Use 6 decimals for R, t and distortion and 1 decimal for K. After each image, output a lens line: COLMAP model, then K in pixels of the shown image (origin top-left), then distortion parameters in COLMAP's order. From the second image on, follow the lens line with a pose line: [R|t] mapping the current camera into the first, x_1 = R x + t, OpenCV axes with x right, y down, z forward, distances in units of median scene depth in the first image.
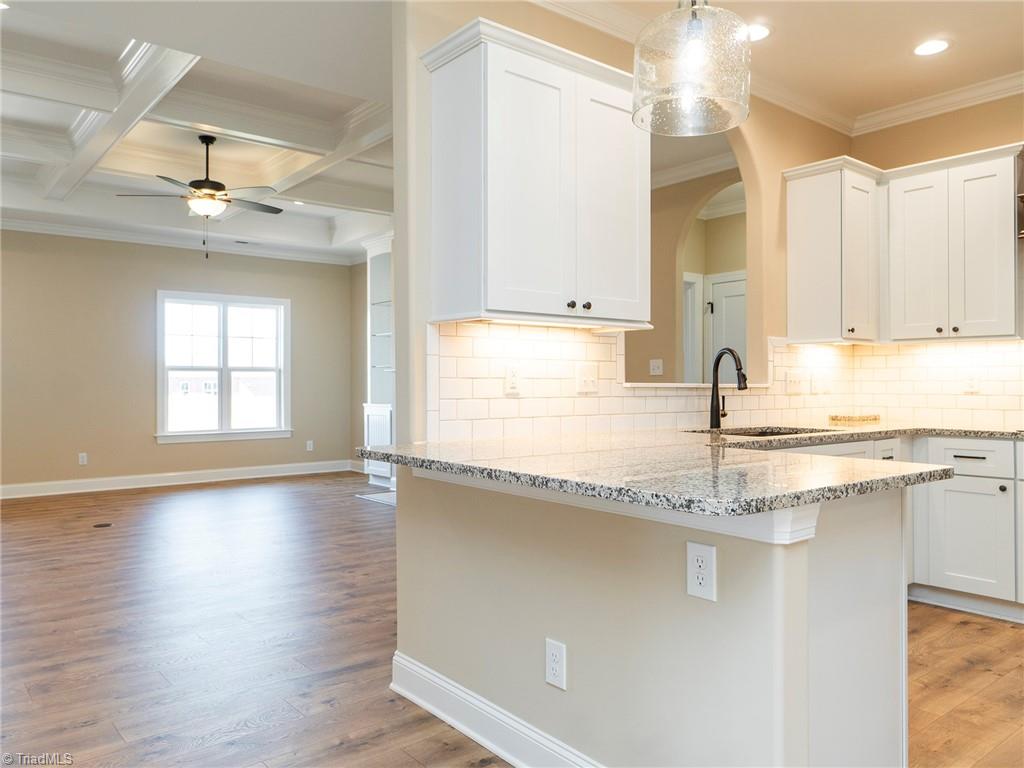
lens RADIAL K [[768.3, 0, 509.1], [0, 768.3, 375.6], [0, 0, 1]] dist [0.008211, 0.003594]
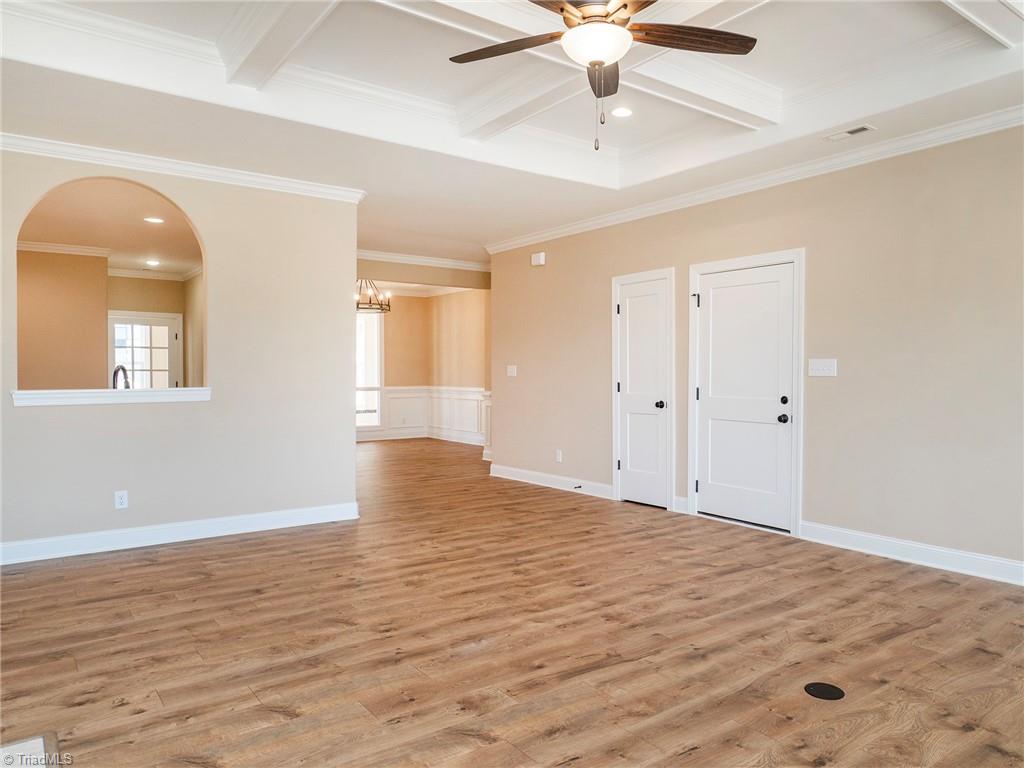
lens RADIAL K [[719.2, 0, 556.9], [0, 719.2, 383.1], [0, 0, 1]] dist [-0.005046, -0.000348]
pose [[-0.999414, 0.001973, 0.034161, -0.524804], [0.002013, 0.999997, 0.001143, 0.001977], [-0.034158, 0.001211, -0.999416, 2.006578]]
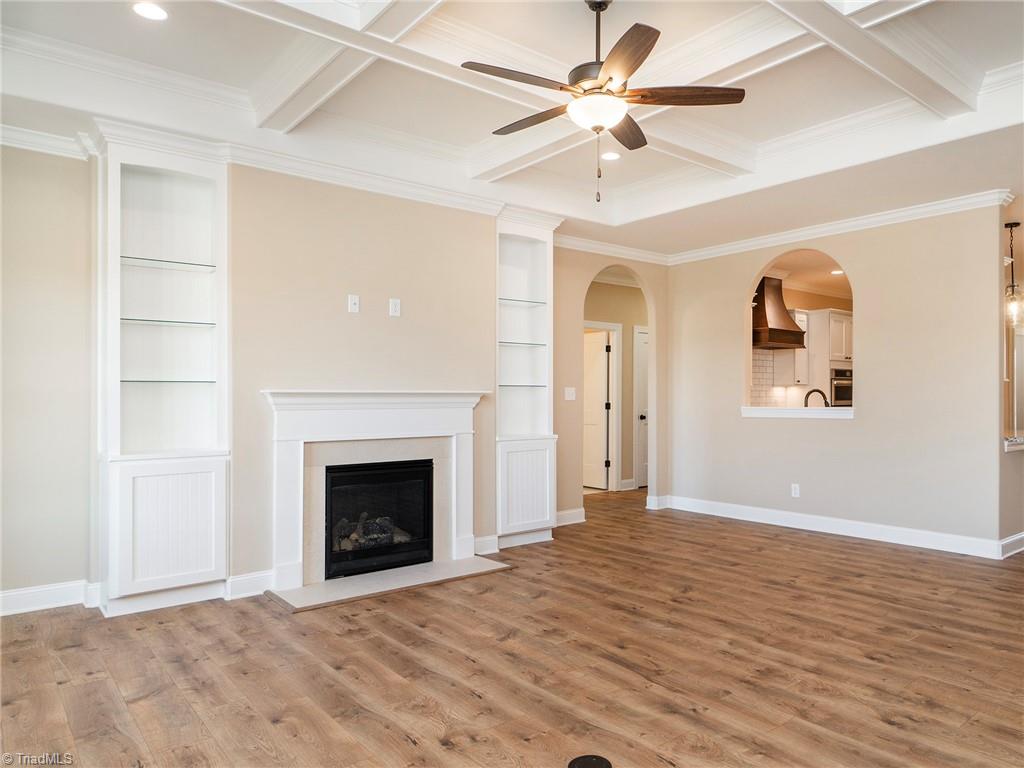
lens RADIAL K [[687.2, 0, 574.2], [0, 687.2, 389.4], [0, 0, 1]] dist [-0.001589, 0.002426]
pose [[-0.027745, 0.011544, 0.999548, -1.246611], [-0.009949, 0.999881, -0.011824, -0.007672], [-0.999566, -0.010273, -0.027627, 1.412876]]
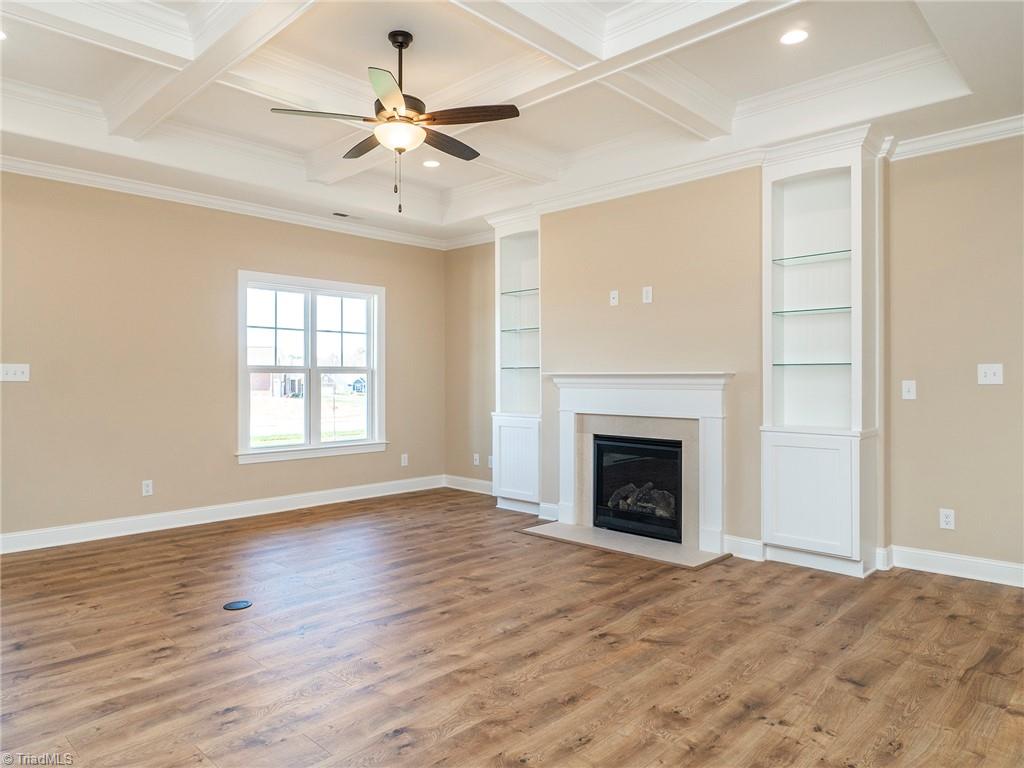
lens RADIAL K [[668.7, 0, 510.1], [0, 668.7, 376.1], [0, 0, 1]] dist [-0.000869, -0.005072]
pose [[0.993169, 0.002509, 0.116661, -0.500104], [-0.003562, 0.999955, 0.008814, -0.018727], [-0.116634, -0.009169, 0.993133, 0.545445]]
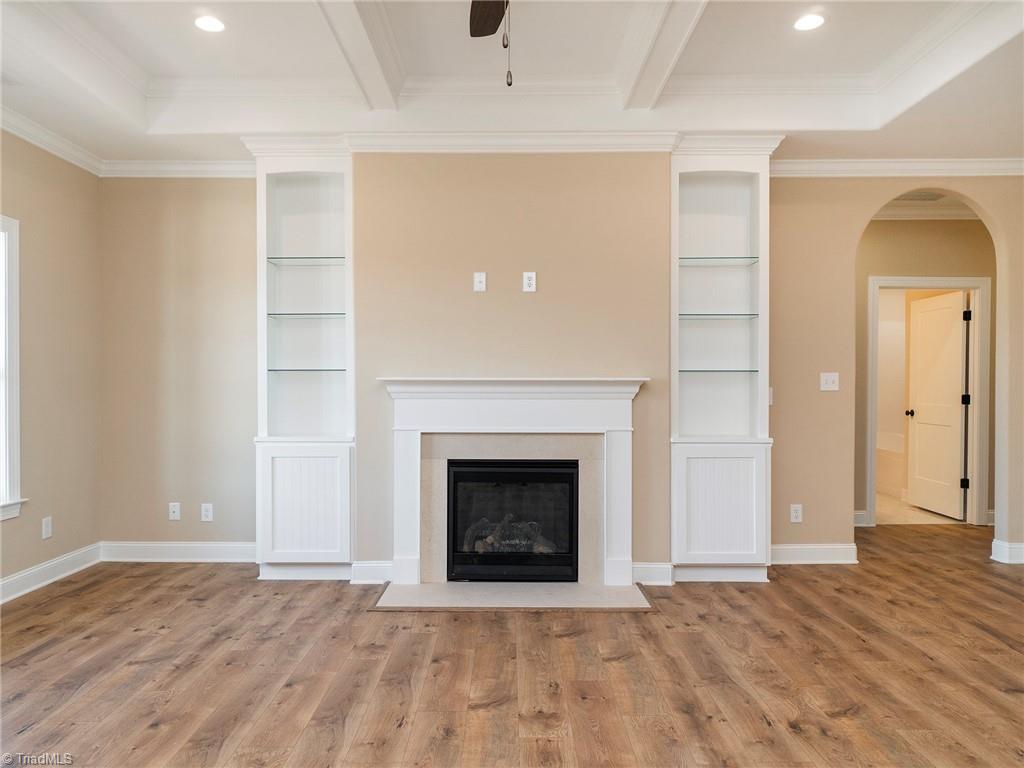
lens RADIAL K [[701.6, 0, 510.0], [0, 701.6, 388.7], [0, 0, 1]] dist [-0.006022, 0.000778]
pose [[0.637300, -0.002183, 0.770612, -0.902425], [-0.011462, 0.999859, 0.012311, -0.012794], [-0.770530, -0.016679, 0.637185, 1.066716]]
